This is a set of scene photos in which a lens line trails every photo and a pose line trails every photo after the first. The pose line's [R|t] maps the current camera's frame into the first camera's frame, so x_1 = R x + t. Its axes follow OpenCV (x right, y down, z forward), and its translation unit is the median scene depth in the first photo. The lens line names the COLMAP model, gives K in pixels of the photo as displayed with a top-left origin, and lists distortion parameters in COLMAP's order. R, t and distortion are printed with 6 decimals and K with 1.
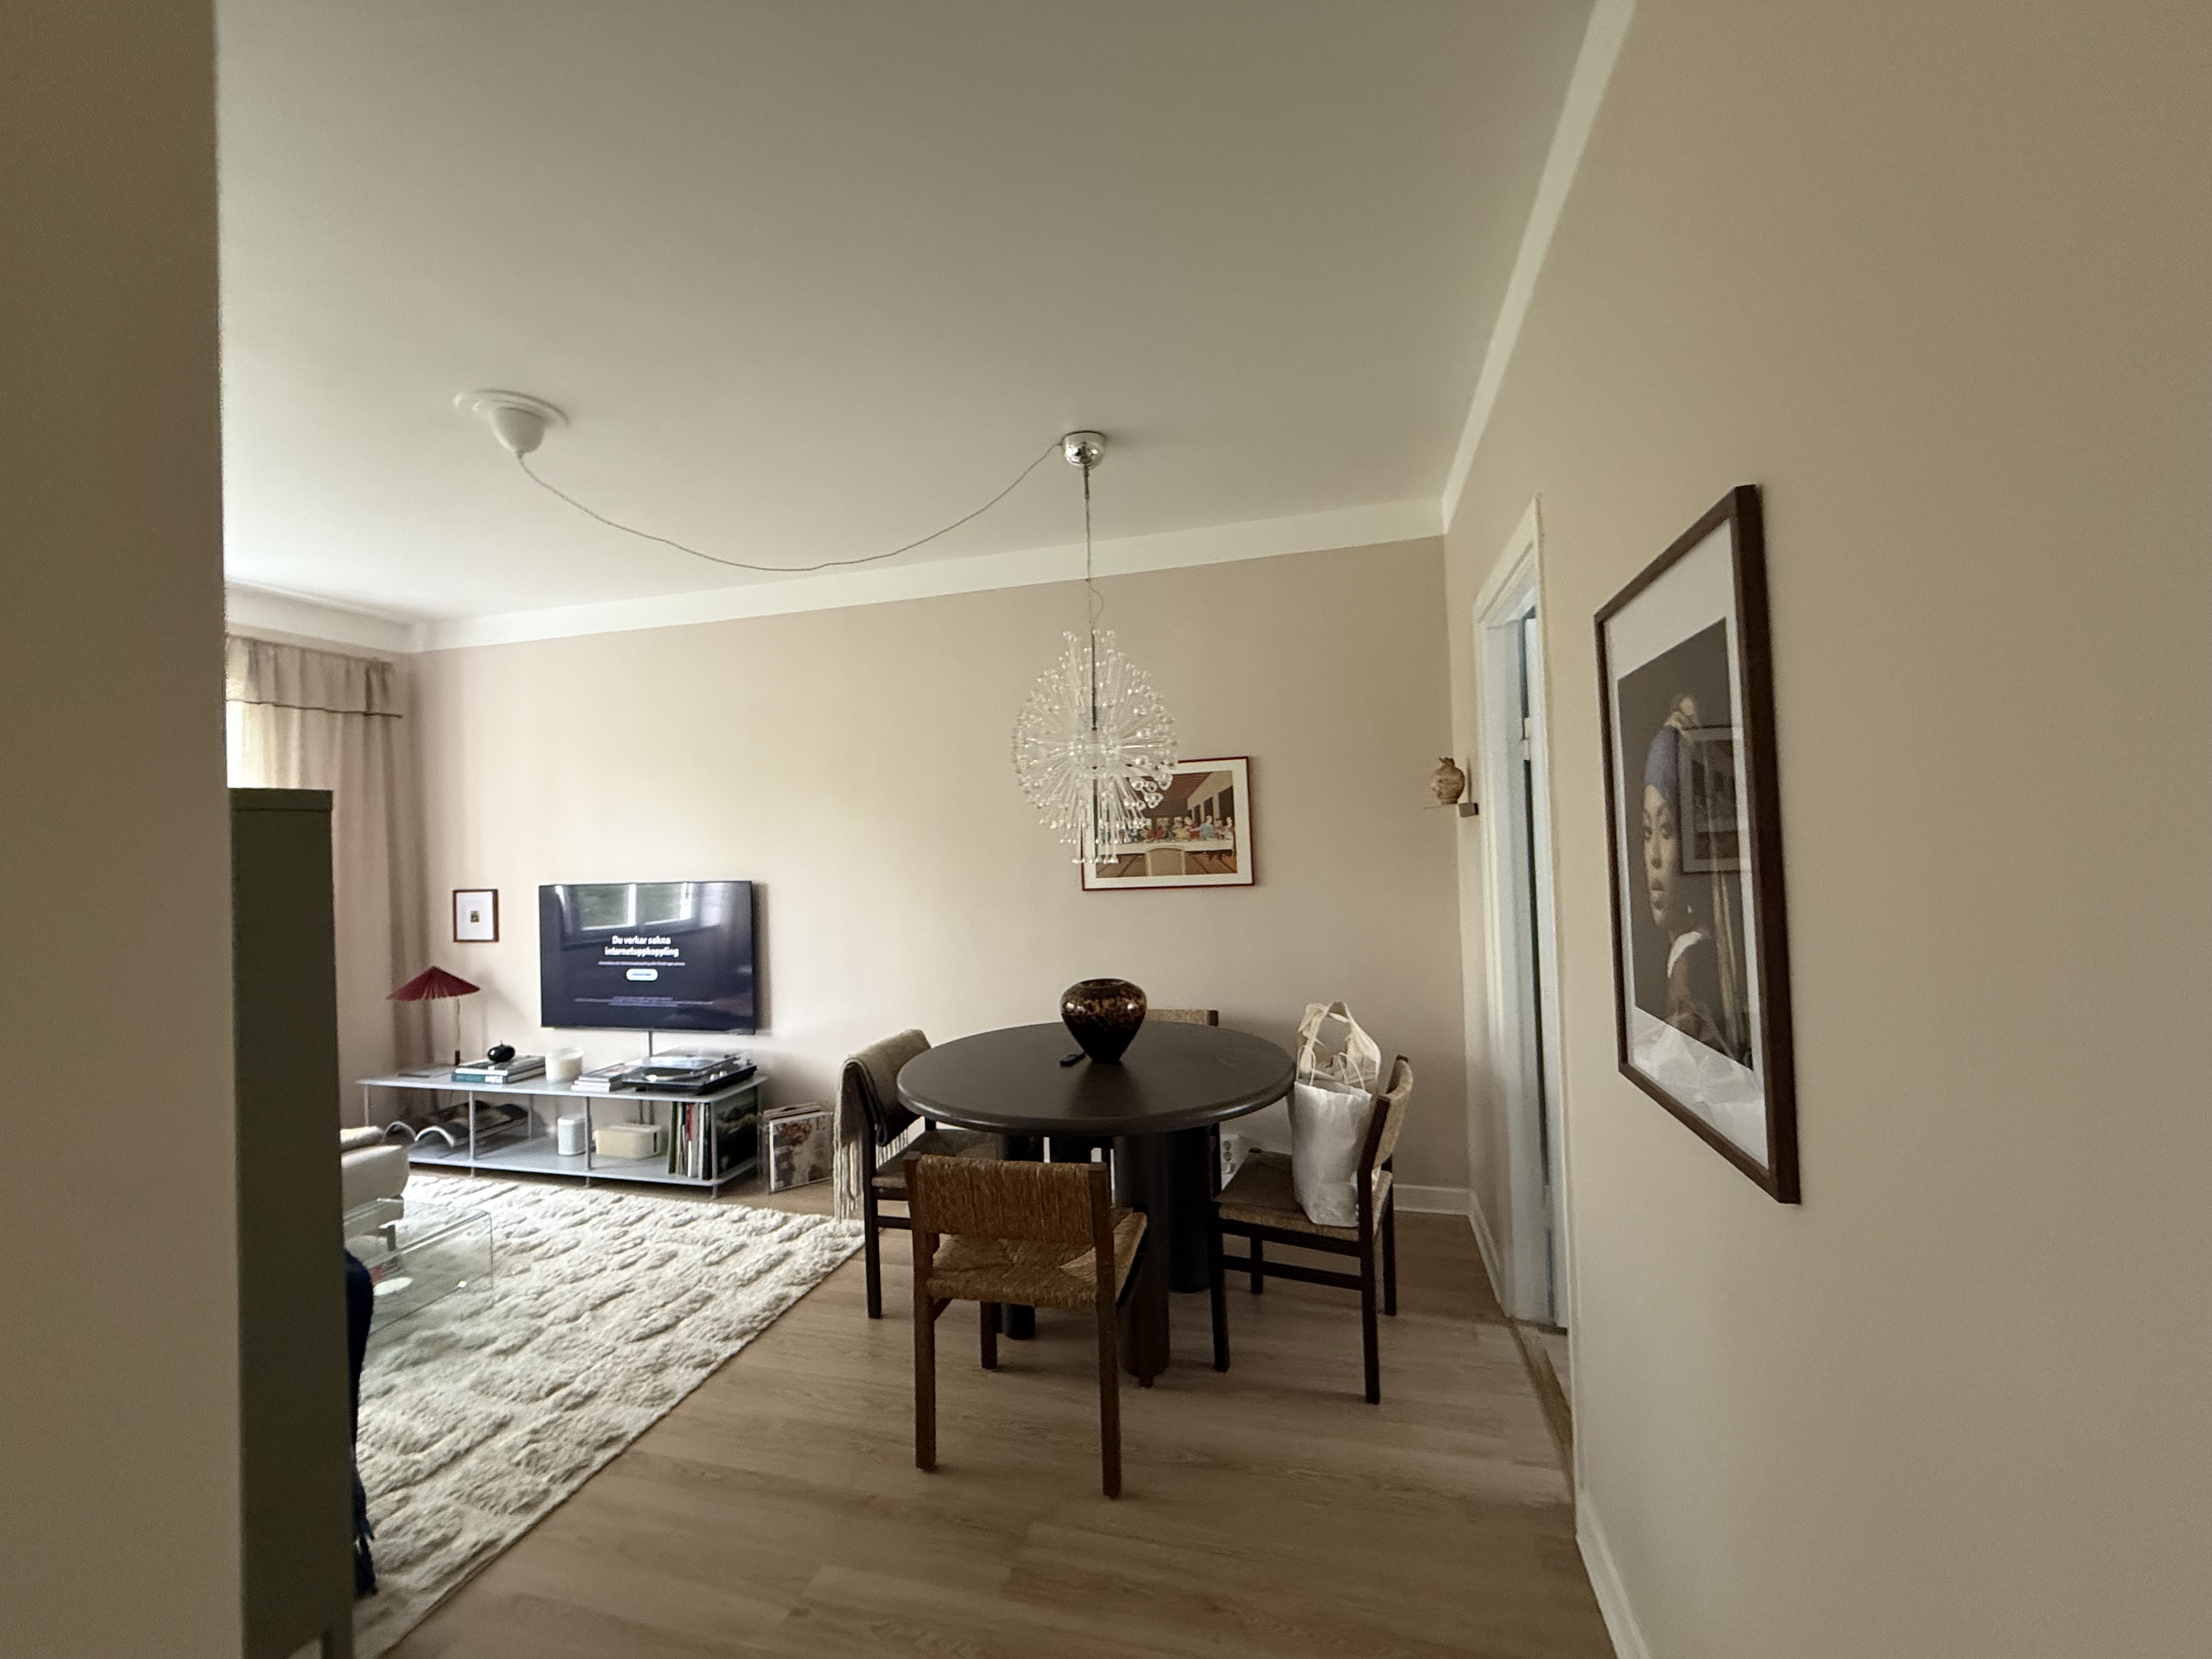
lens RADIAL K [[881.9, 0, 1098.0], [0, 881.9, 826.7], [0, 0, 1]] dist [-0.000562, -0.000445]
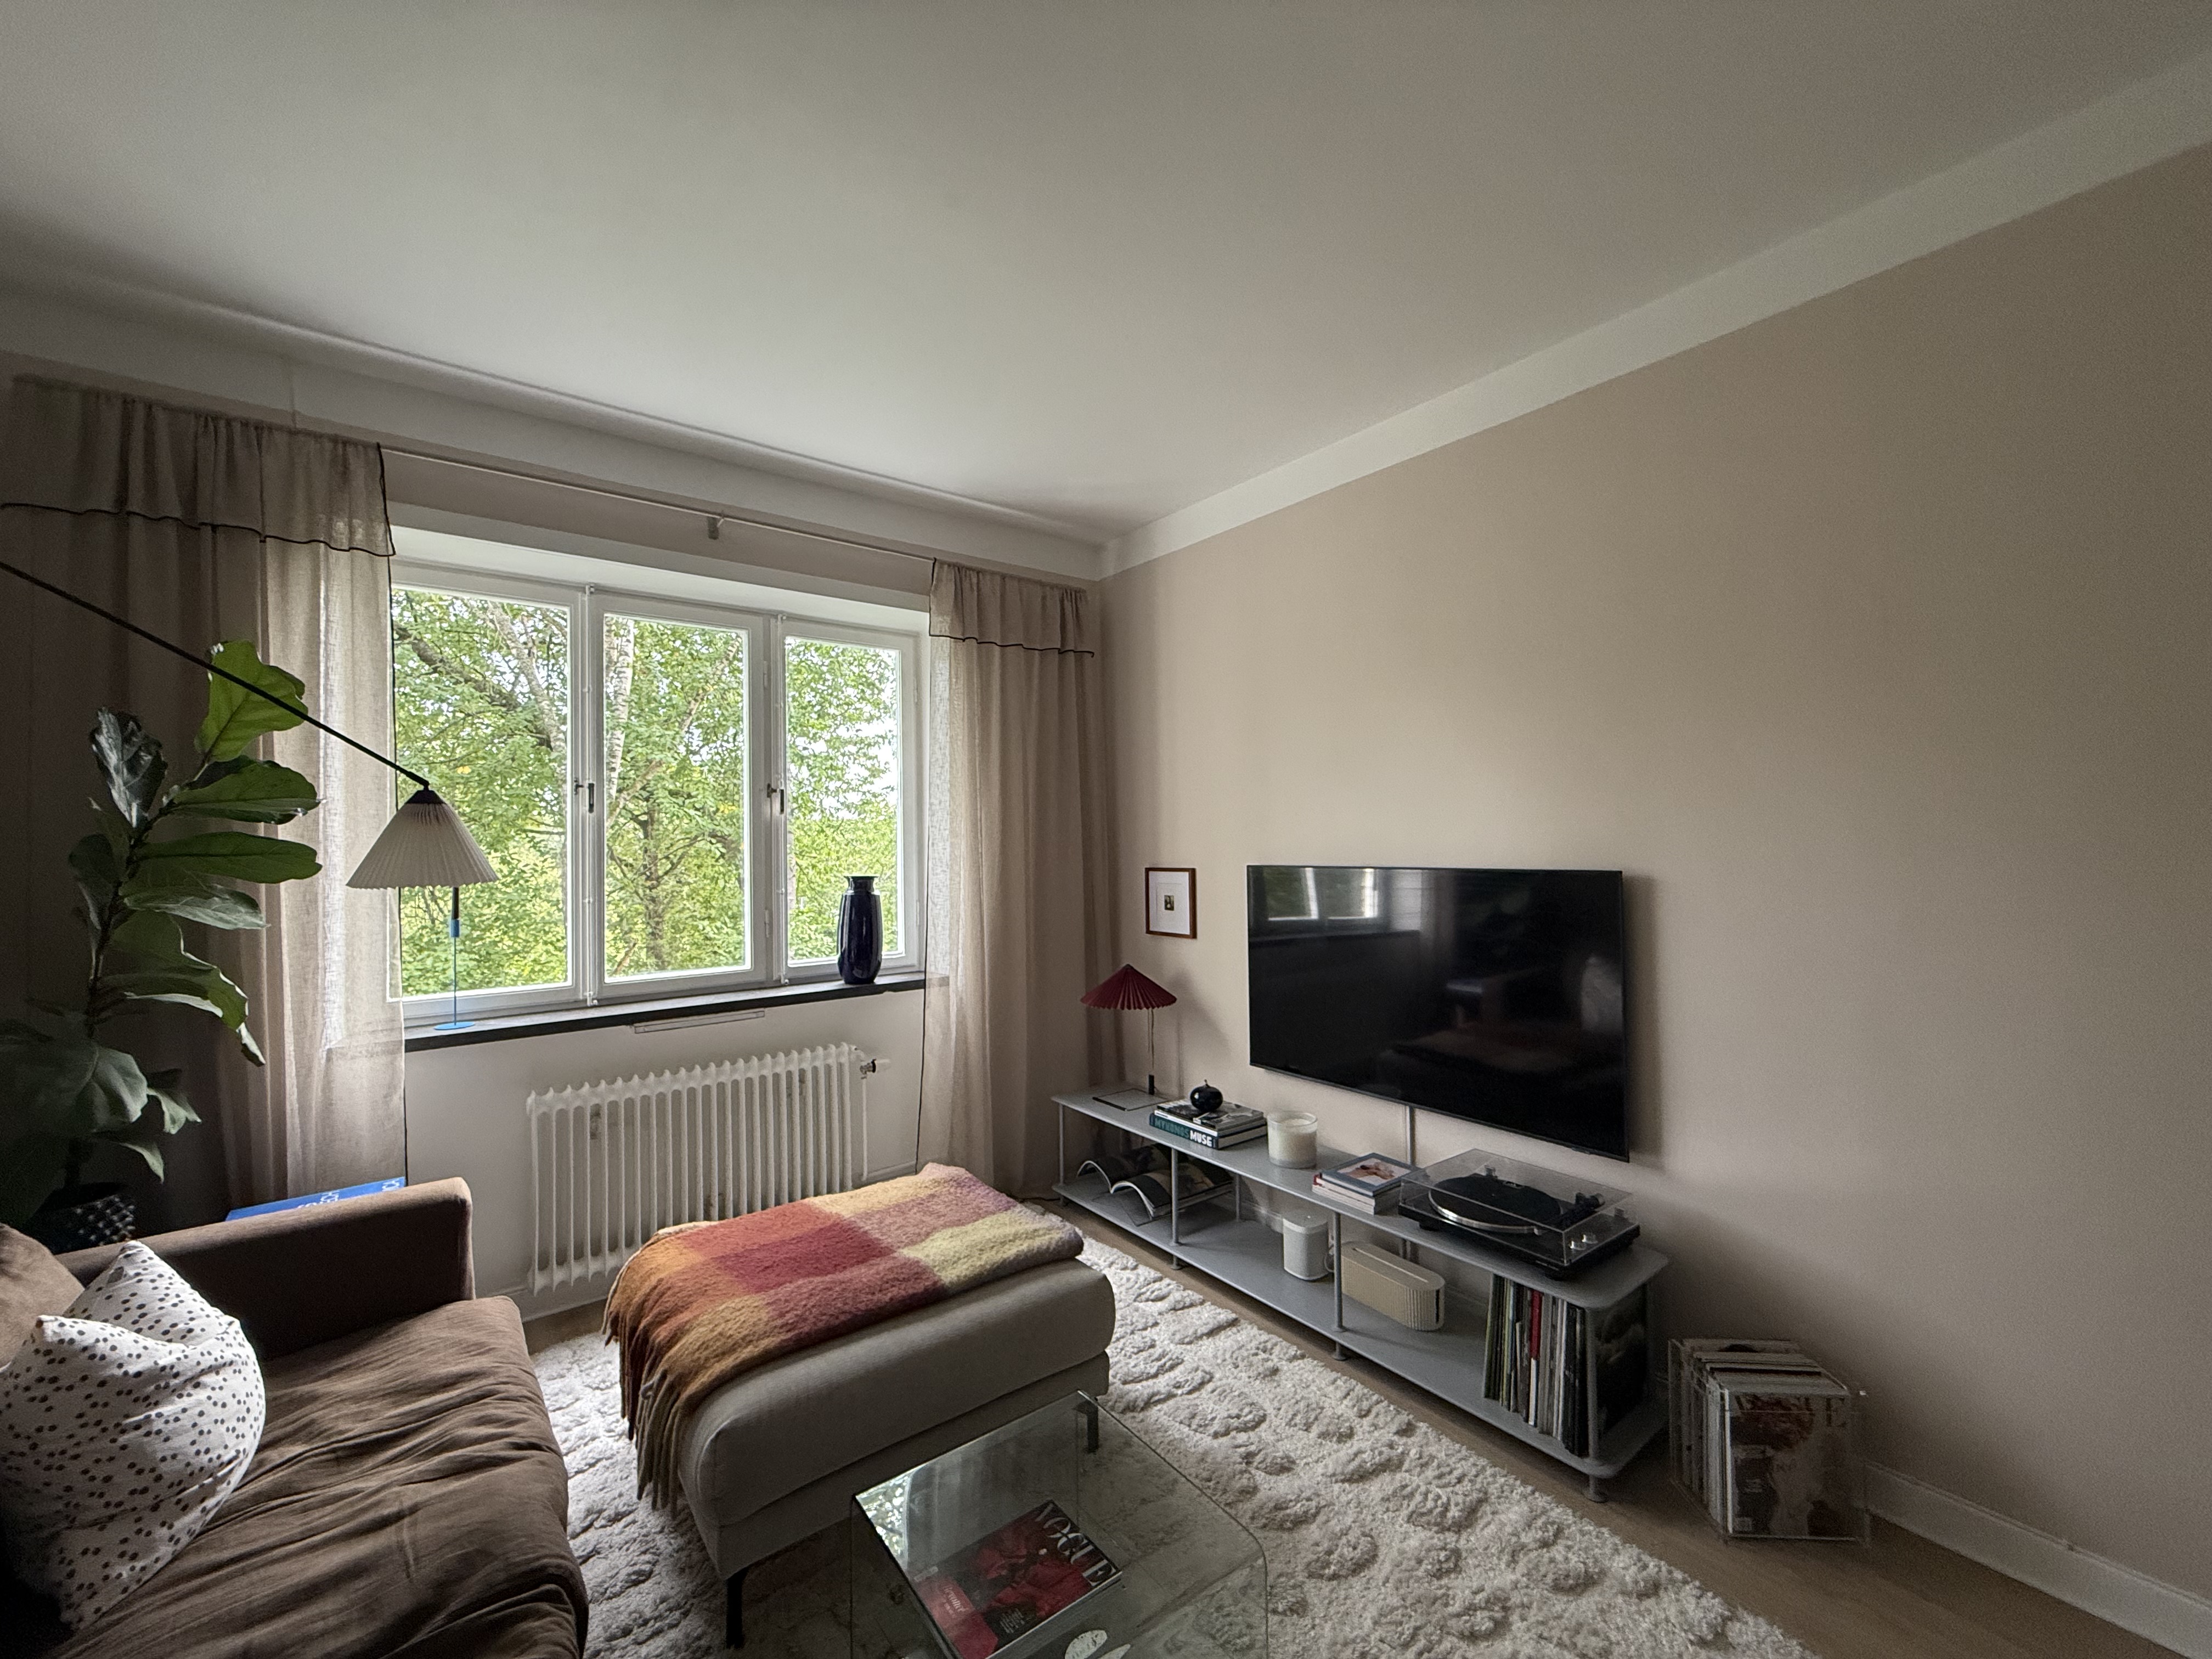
lens RADIAL K [[877.9, 0, 1099.1], [0, 877.9, 830.3], [0, 0, 1]] dist [-0.001266, -0.000175]
pose [[0.798185, 0.012126, -0.602291, -0.330775], [-0.001074, 0.999824, 0.018705, 0.027032], [0.602412, -0.014283, 0.798058, 0.394486]]
